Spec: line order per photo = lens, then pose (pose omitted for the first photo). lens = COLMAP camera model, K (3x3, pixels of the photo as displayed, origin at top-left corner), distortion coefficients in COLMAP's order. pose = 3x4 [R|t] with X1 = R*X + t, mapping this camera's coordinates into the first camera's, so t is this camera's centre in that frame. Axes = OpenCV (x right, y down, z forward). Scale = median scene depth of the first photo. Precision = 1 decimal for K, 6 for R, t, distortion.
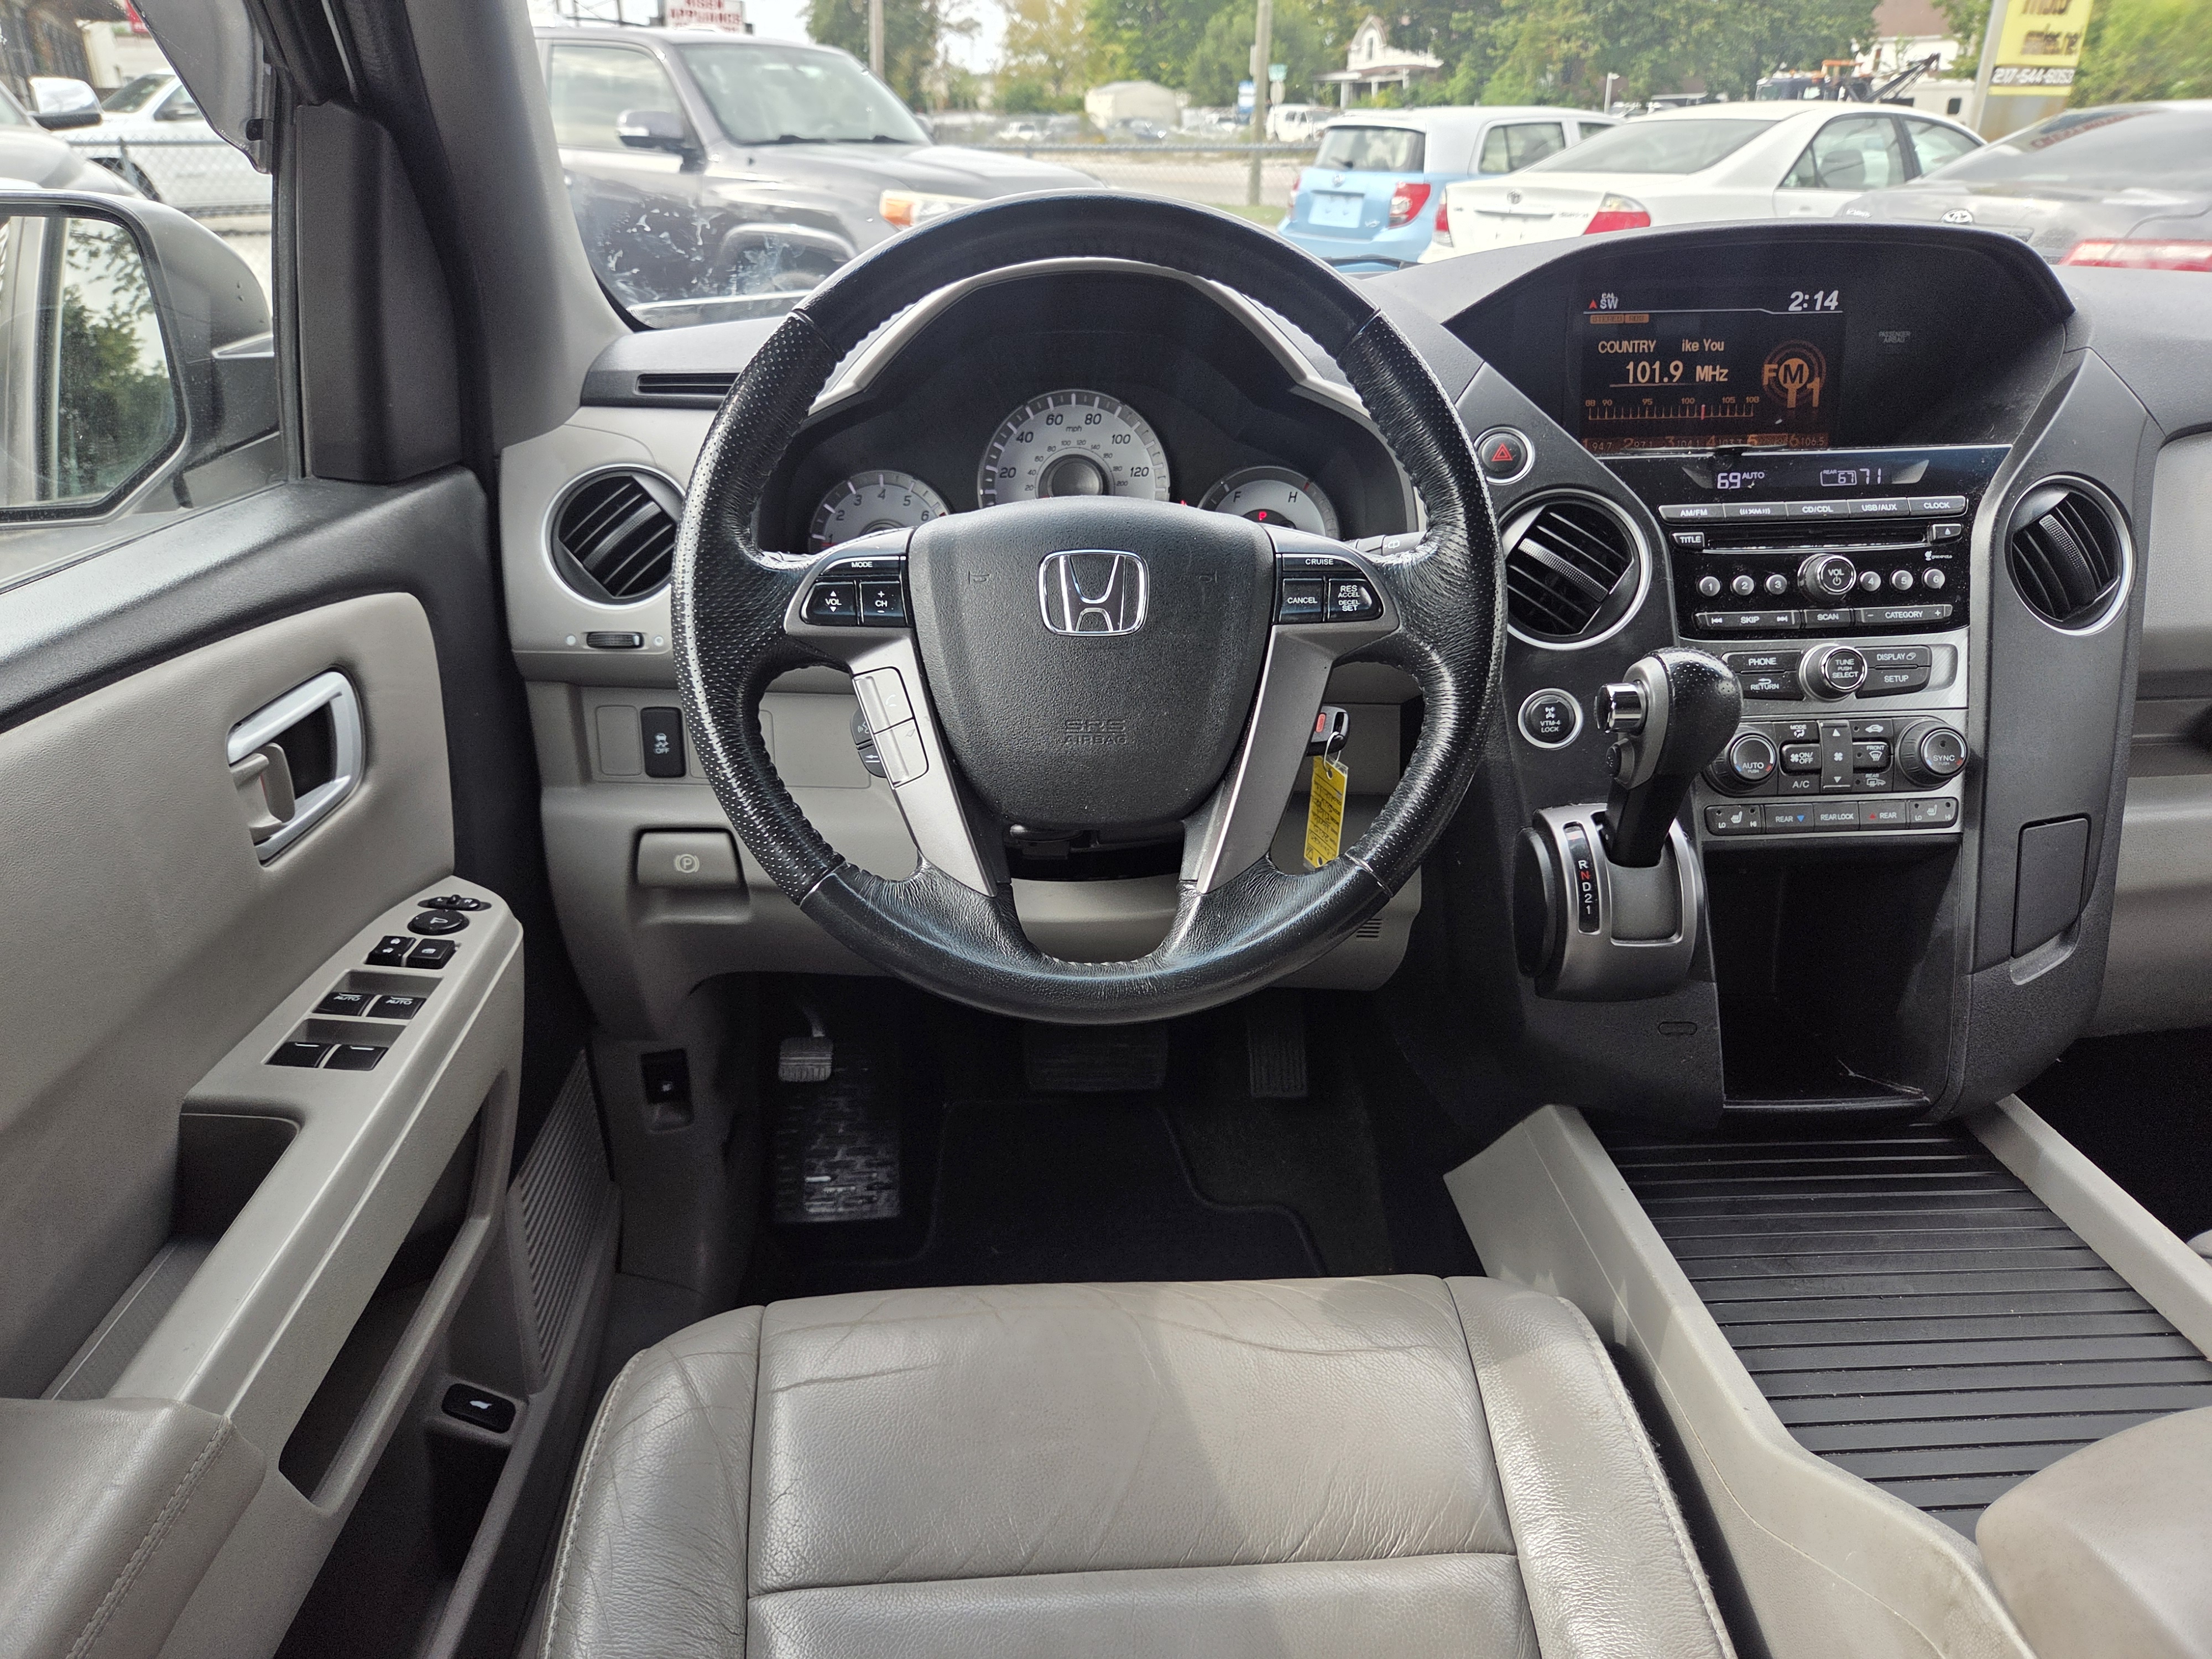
lens RADIAL K [[1471.8, 0, 1101.5], [0, 1471.8, 850.5], [0, 0, 1]] dist [0.044655, -0.045595]
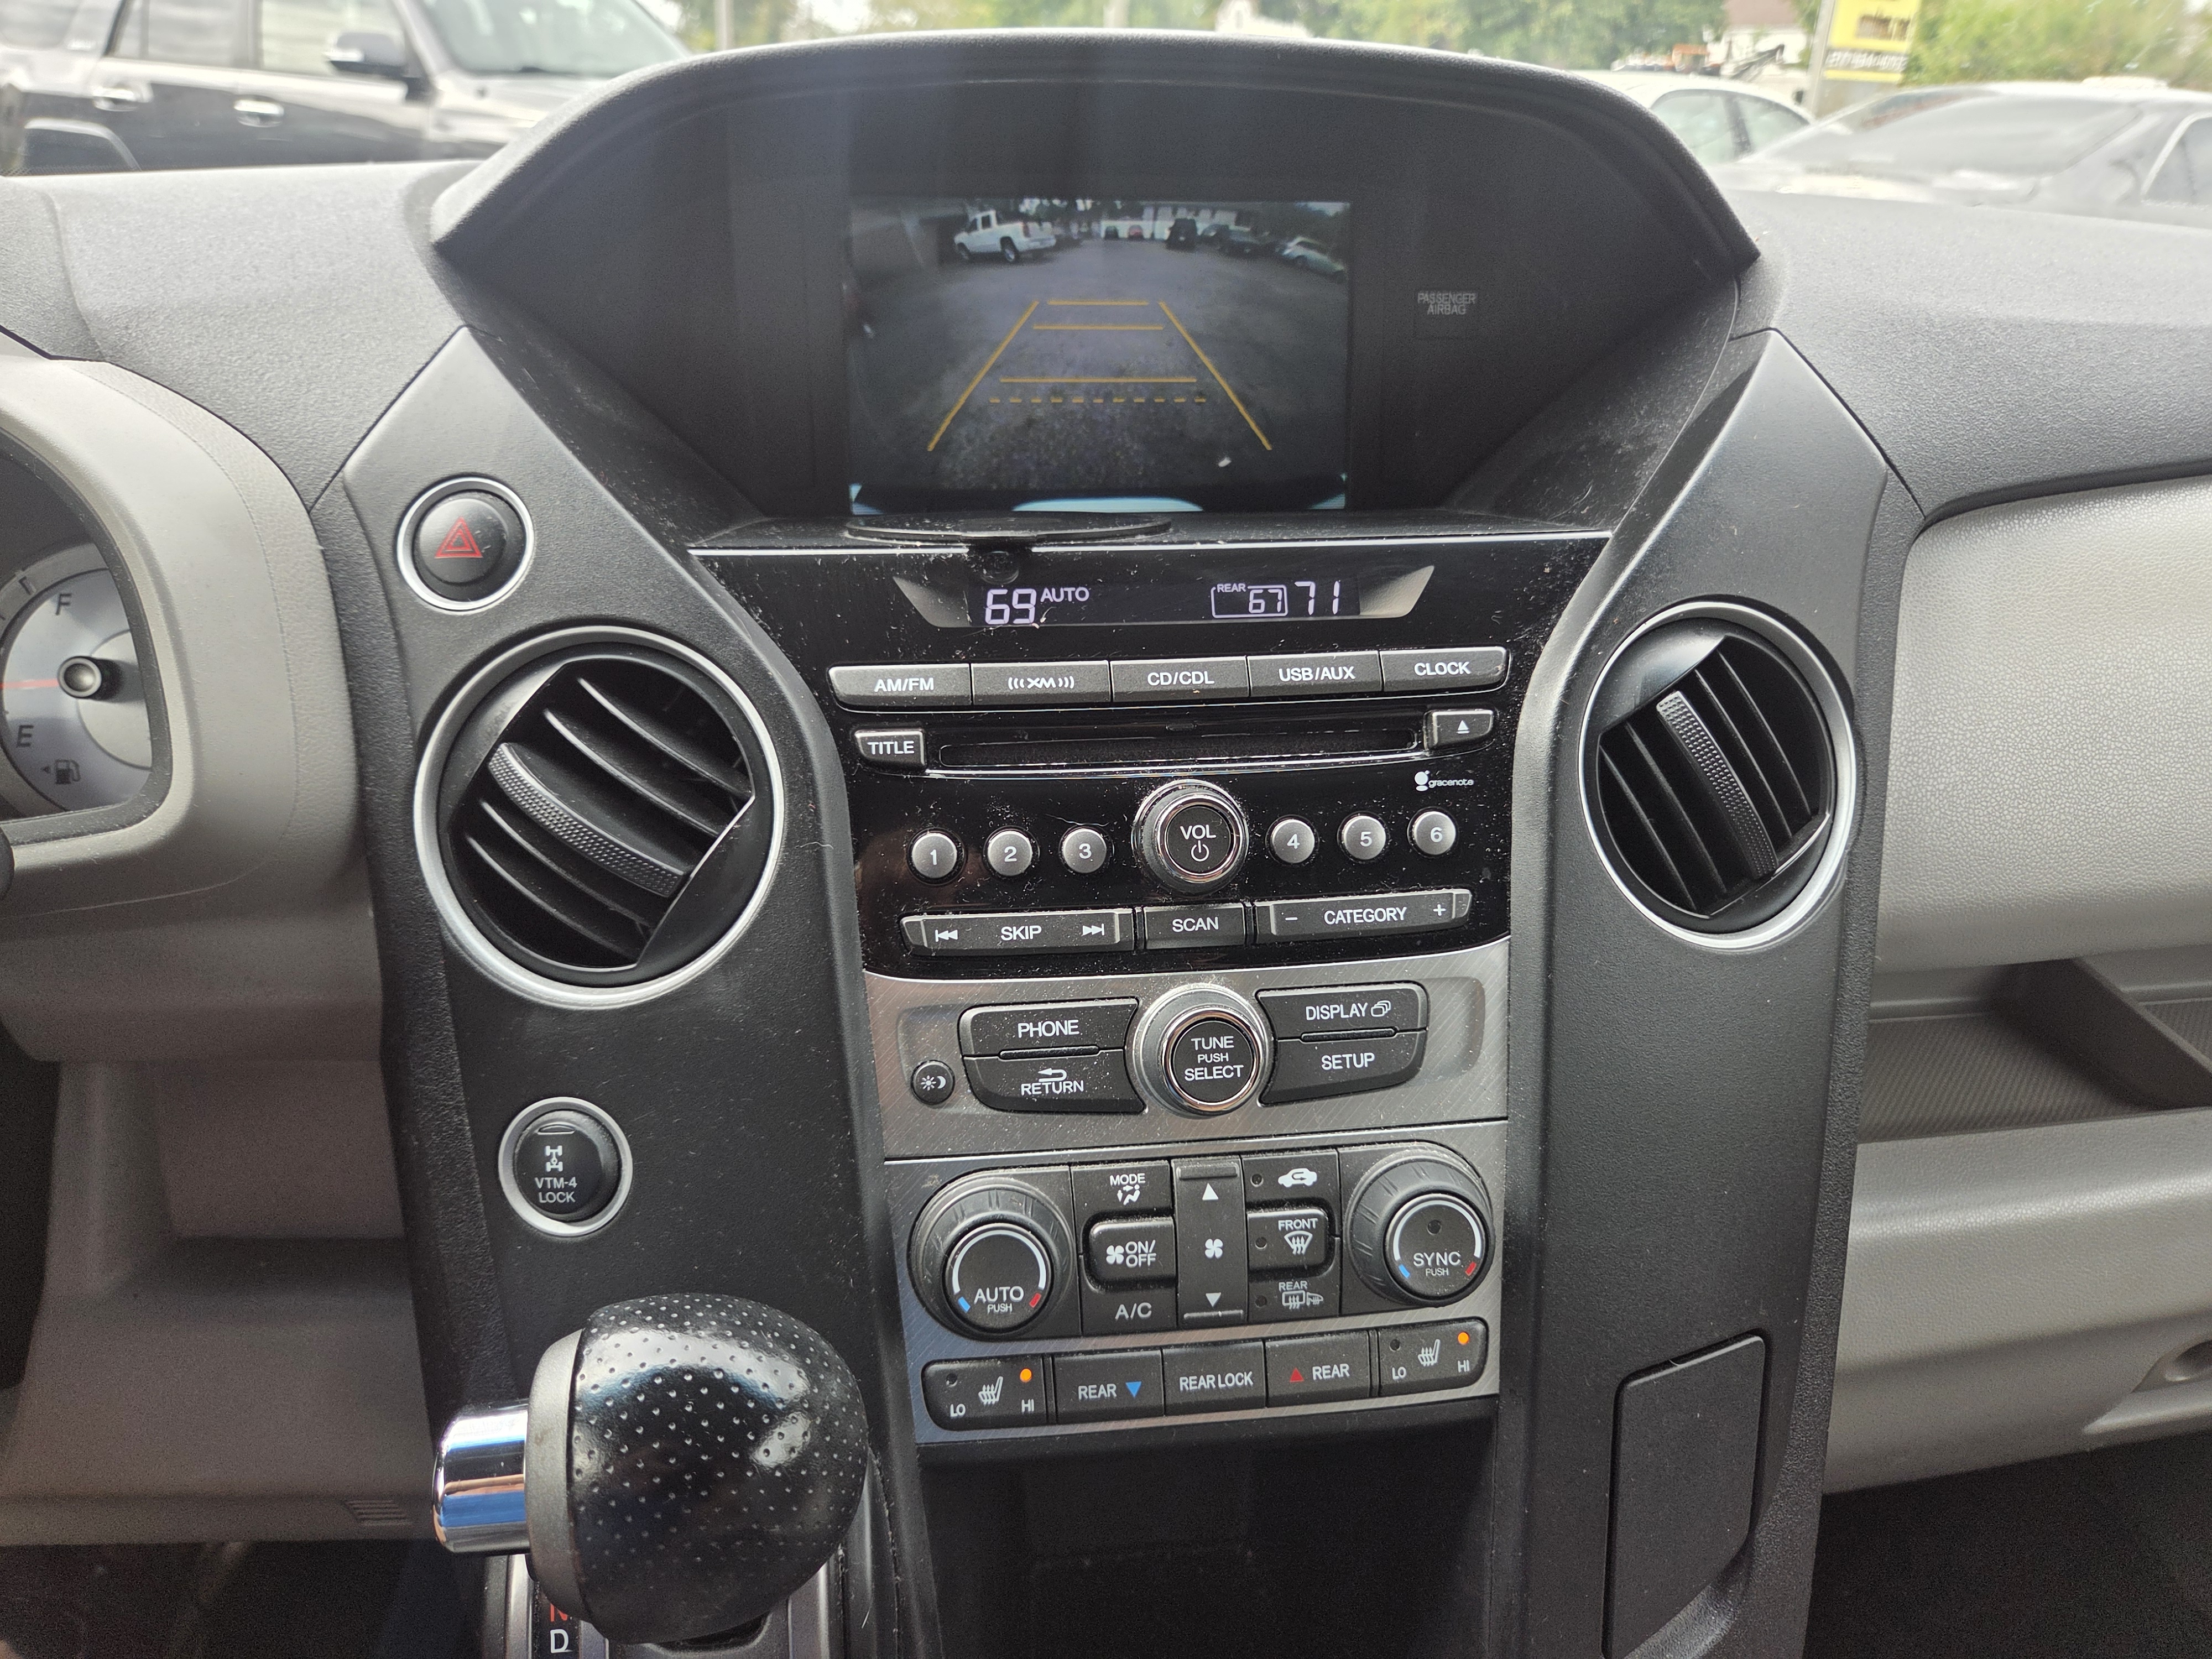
lens RADIAL K [[1504.1, 0, 1106.0], [0, 1504.1, 829.5], [0, 0, 1]] dist [0.046558, -0.064135]
pose [[0.996143, -0.007234, 0.087445, 0.418996], [0.007231, 0.999974, 0.000347, -0.184033], [-0.087445, 0.000287, 0.996169, 0.548217]]
